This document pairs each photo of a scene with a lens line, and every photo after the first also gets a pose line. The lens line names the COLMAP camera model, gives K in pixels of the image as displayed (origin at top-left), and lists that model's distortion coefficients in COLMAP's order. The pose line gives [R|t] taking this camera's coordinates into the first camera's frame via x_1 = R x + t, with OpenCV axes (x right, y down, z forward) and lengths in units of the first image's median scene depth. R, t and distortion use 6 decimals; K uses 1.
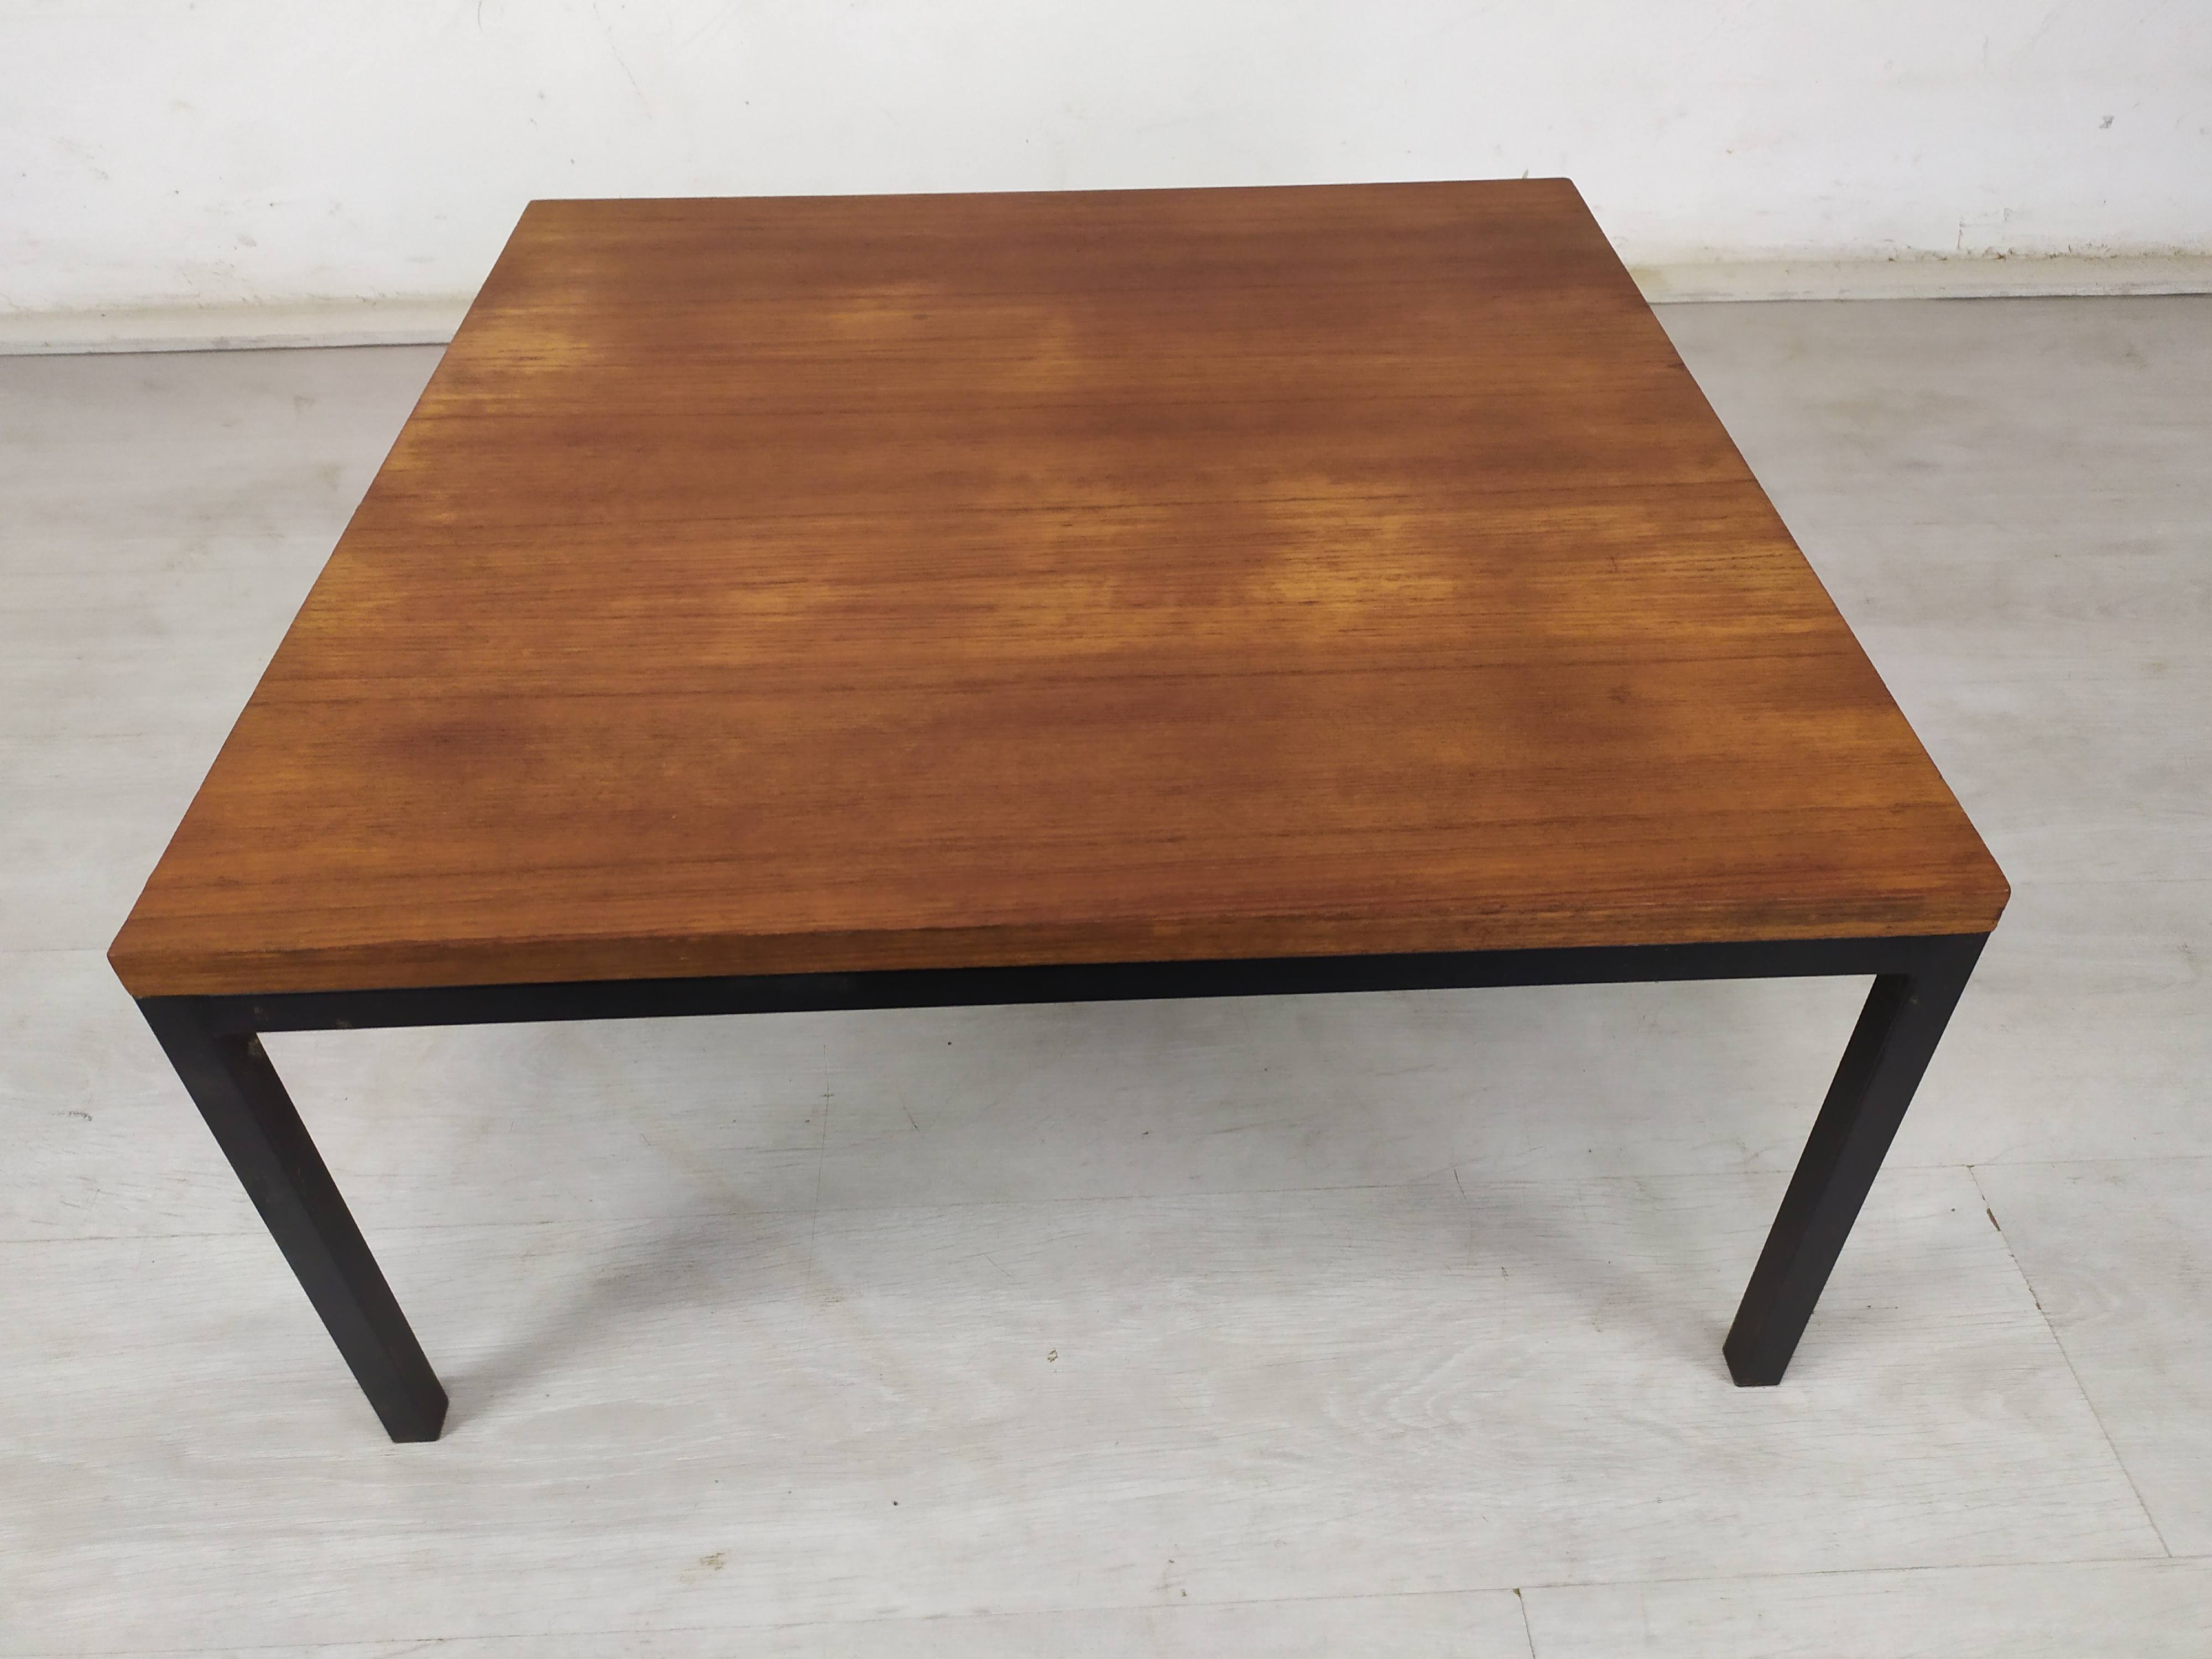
lens RADIAL K [[1694.4, 0, 1112.4], [0, 1694.4, 838.3], [0, 0, 1]] dist [0.046094, -0.045246]
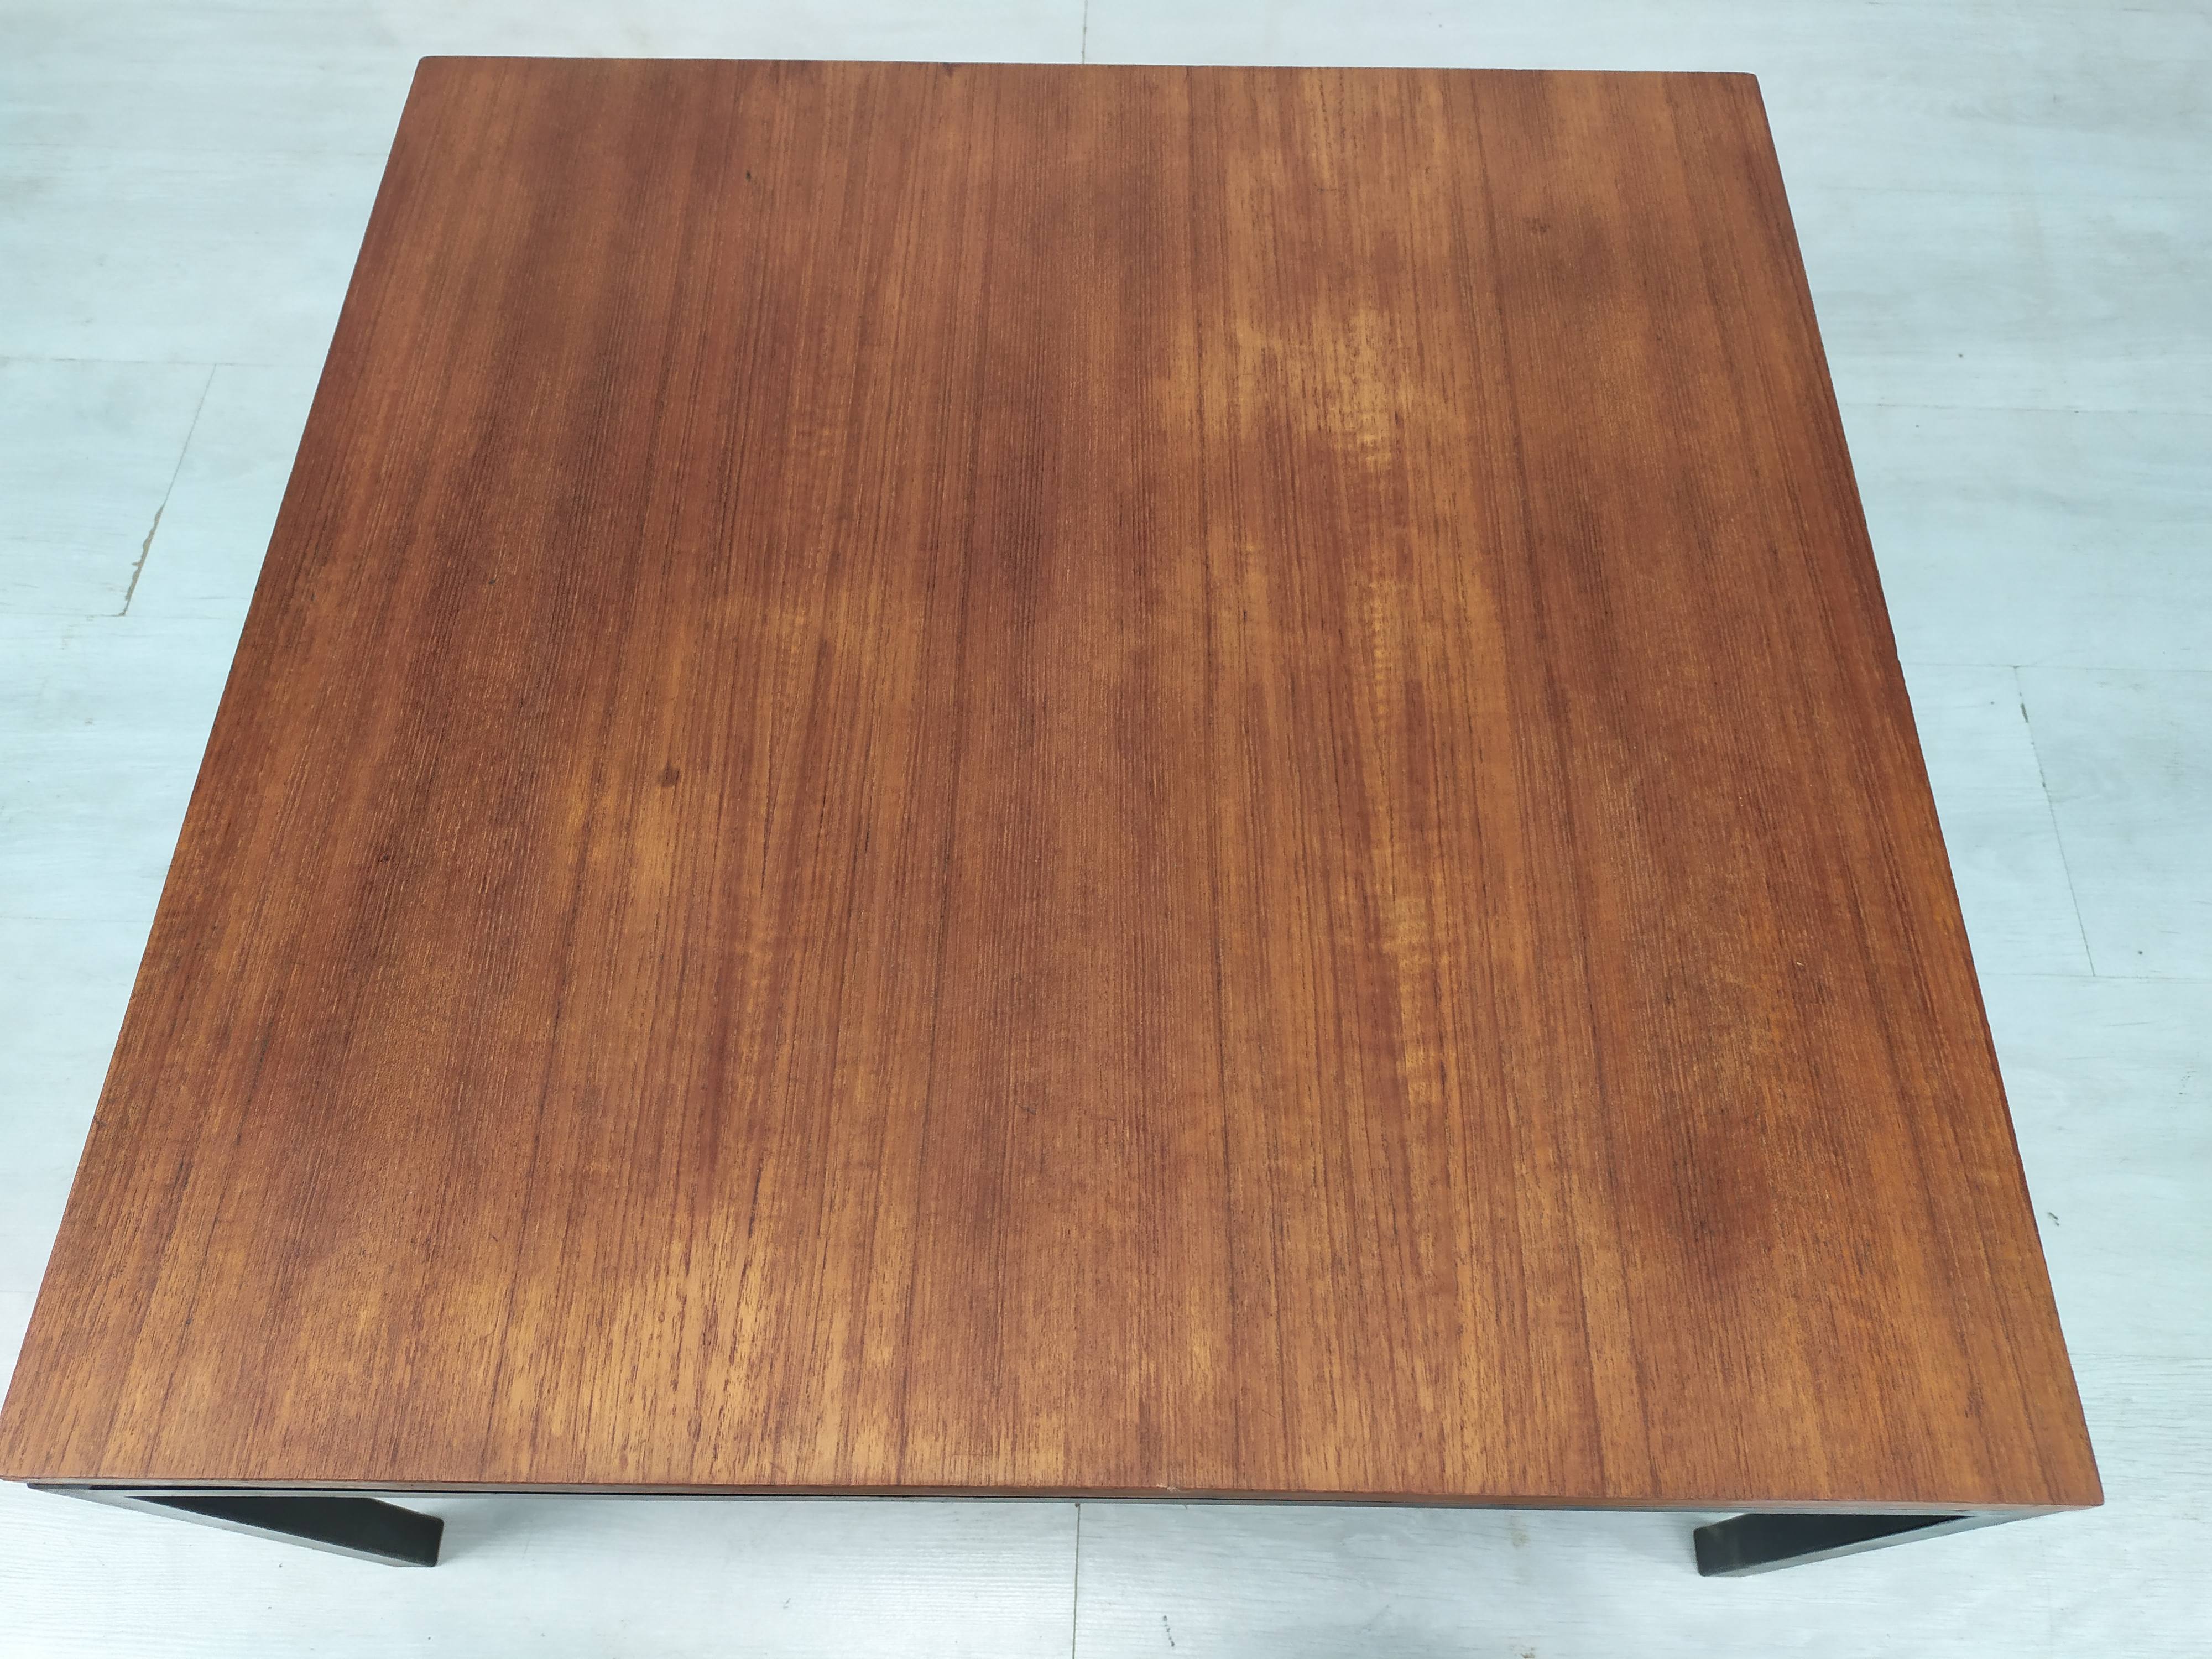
lens RADIAL K [[1694.4, 0, 1112.4], [0, 1694.4, 838.3], [0, 0, 1]] dist [0.046094, -0.045246]
pose [[0.044980, -0.879854, 0.473110, -0.556722], [0.660434, 0.381522, 0.646736, -0.767967], [-0.749536, 0.283368, 0.598247, 0.569360]]
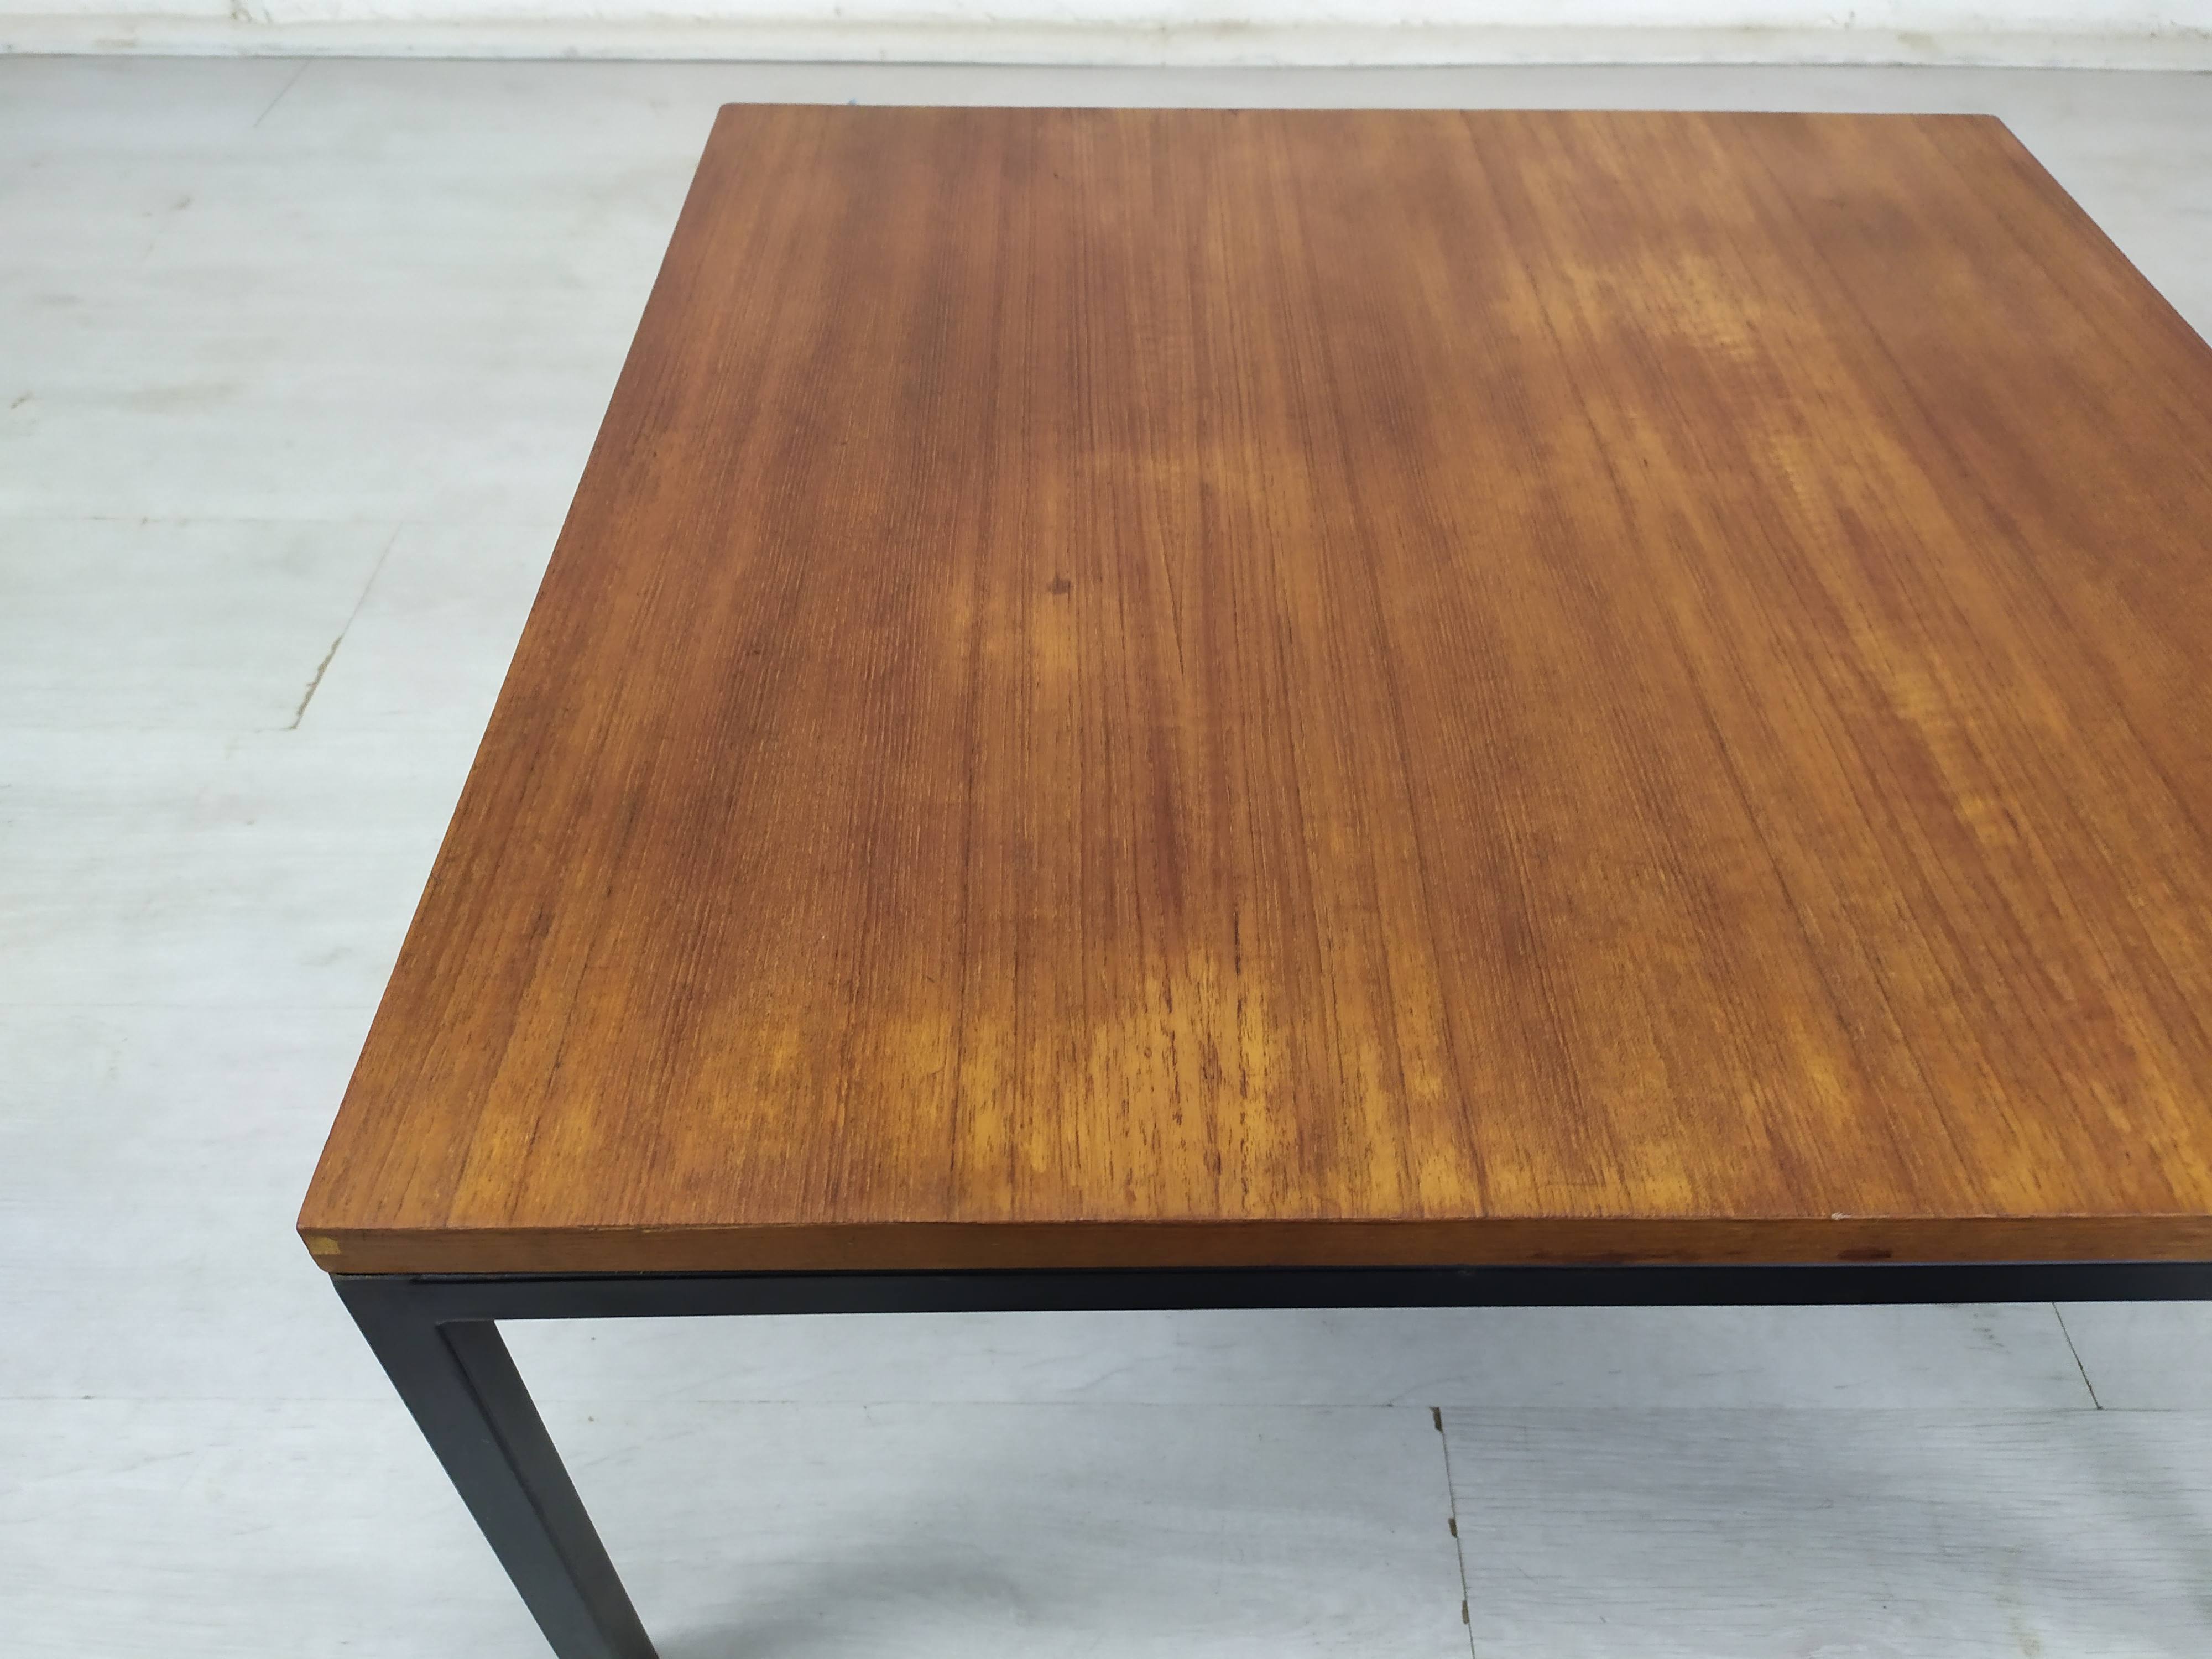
lens RADIAL K [[1741.2, 0, 1127.9], [0, 1741.2, 807.5], [0, 0, 1]] dist [0.043467, -0.066640]
pose [[0.013763, -0.687066, 0.726464, -0.777707], [0.654183, 0.555651, 0.513123, -0.705573], [-0.756211, 0.468179, 0.457115, 0.897231]]
